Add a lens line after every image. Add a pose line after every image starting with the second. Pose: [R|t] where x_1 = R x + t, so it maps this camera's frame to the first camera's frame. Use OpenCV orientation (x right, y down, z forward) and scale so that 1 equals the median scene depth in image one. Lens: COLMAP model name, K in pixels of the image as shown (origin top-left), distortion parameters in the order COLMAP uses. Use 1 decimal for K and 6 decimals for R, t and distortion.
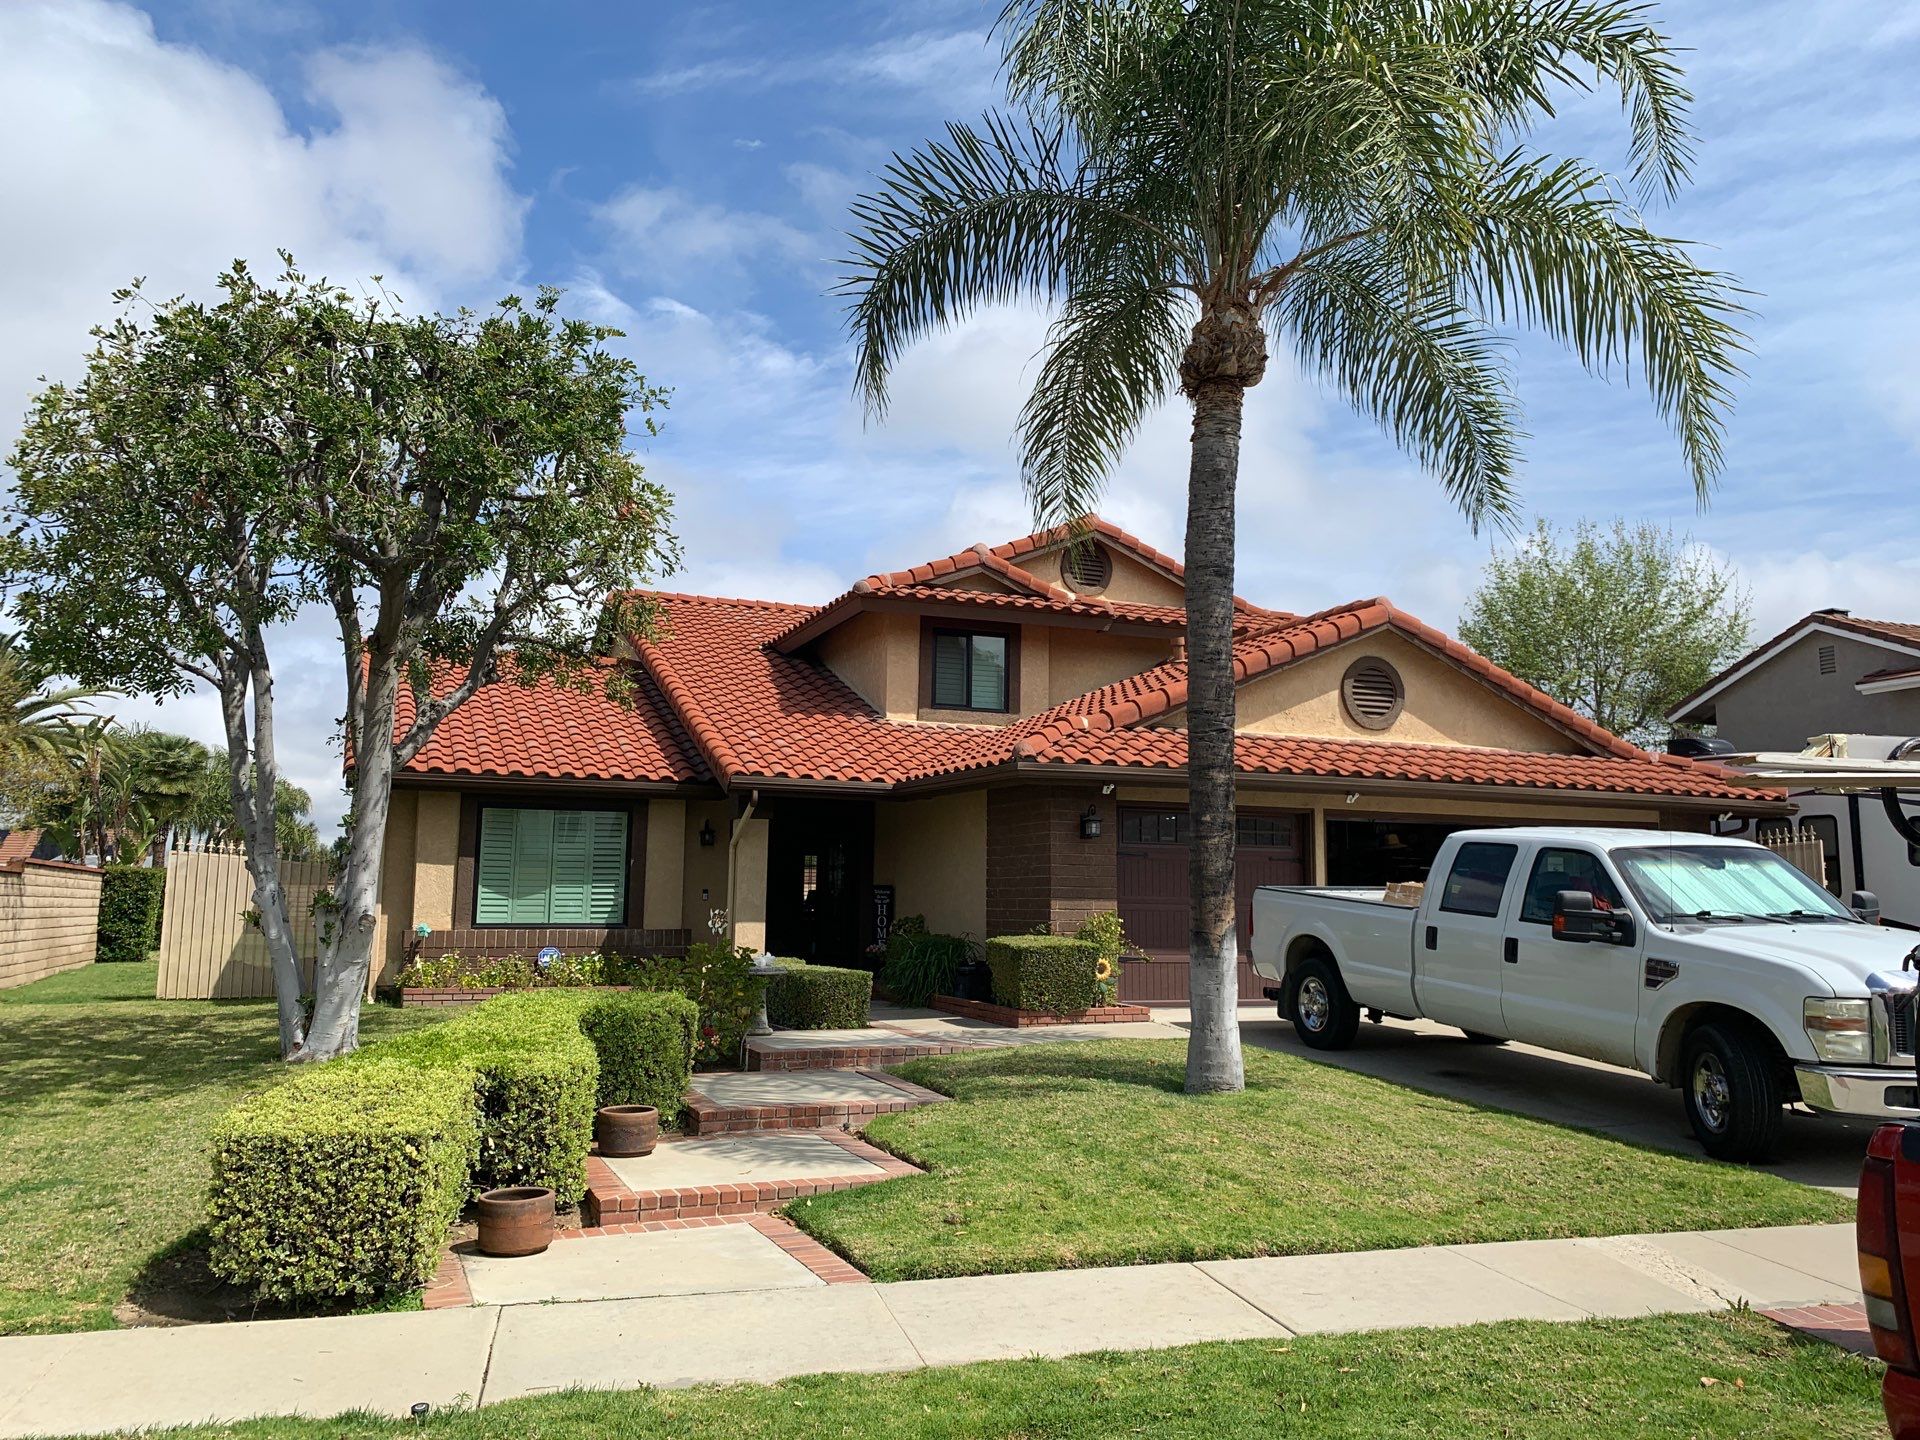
lens RADIAL K [[1457.2, 0, 961.0], [0, 1457.2, 716.7], [0, 0, 1]] dist [0.104288, -0.155079]
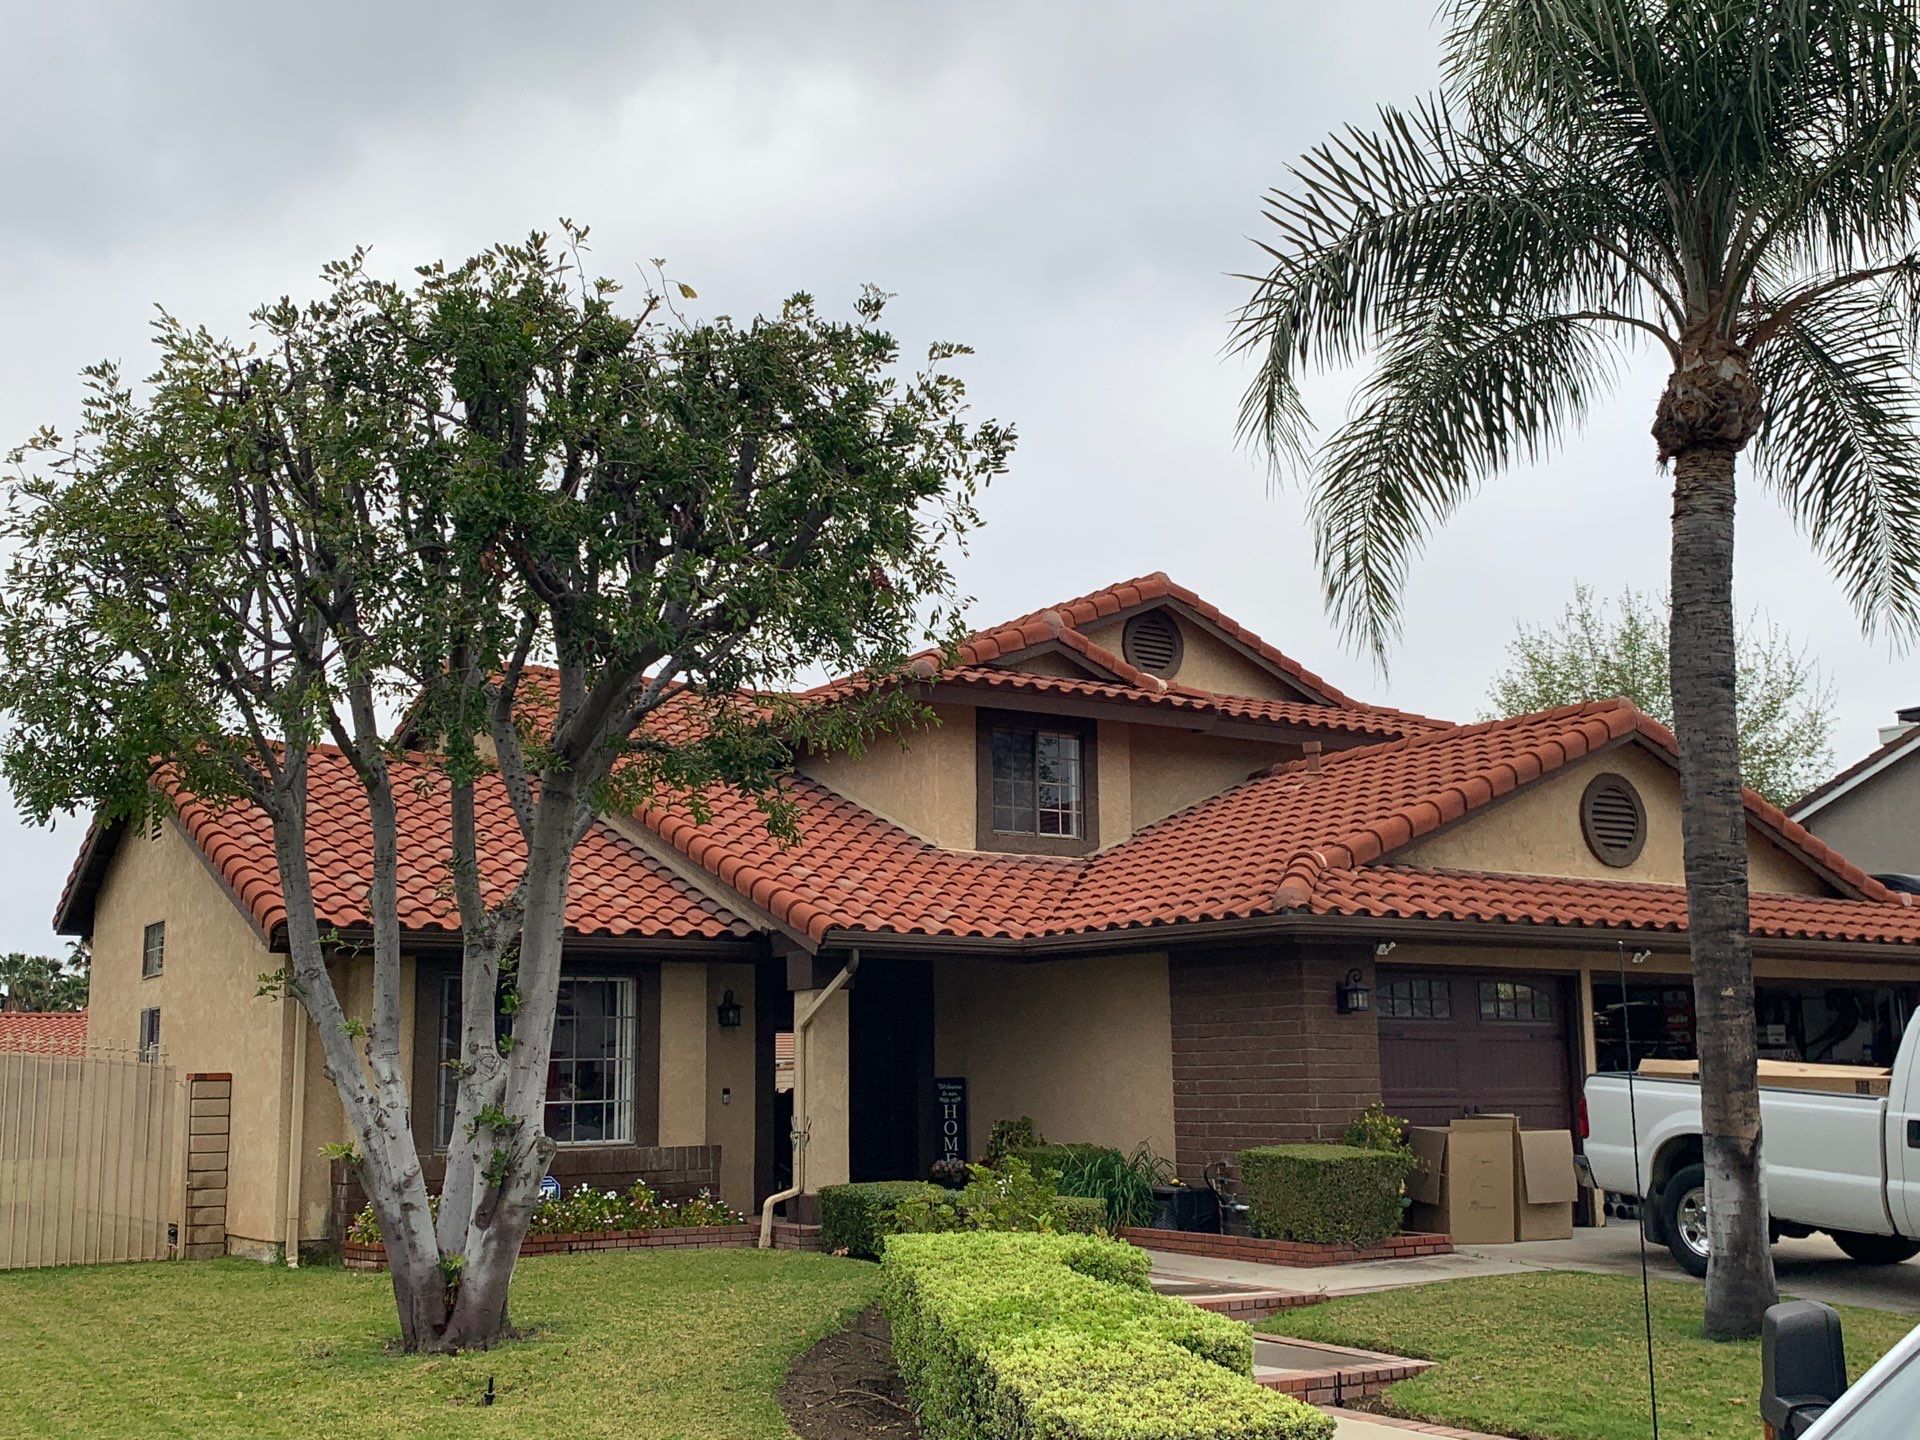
lens RADIAL K [[2068.0, 0, 953.4], [0, 2068.0, 759.2], [0, 0, 1]] dist [0.190120, -0.648998]
pose [[0.978506, 0.010472, 0.205951, -0.294855], [-0.004152, 0.999508, -0.031097, -0.012390], [-0.206175, 0.029574, 0.978068, -0.020517]]
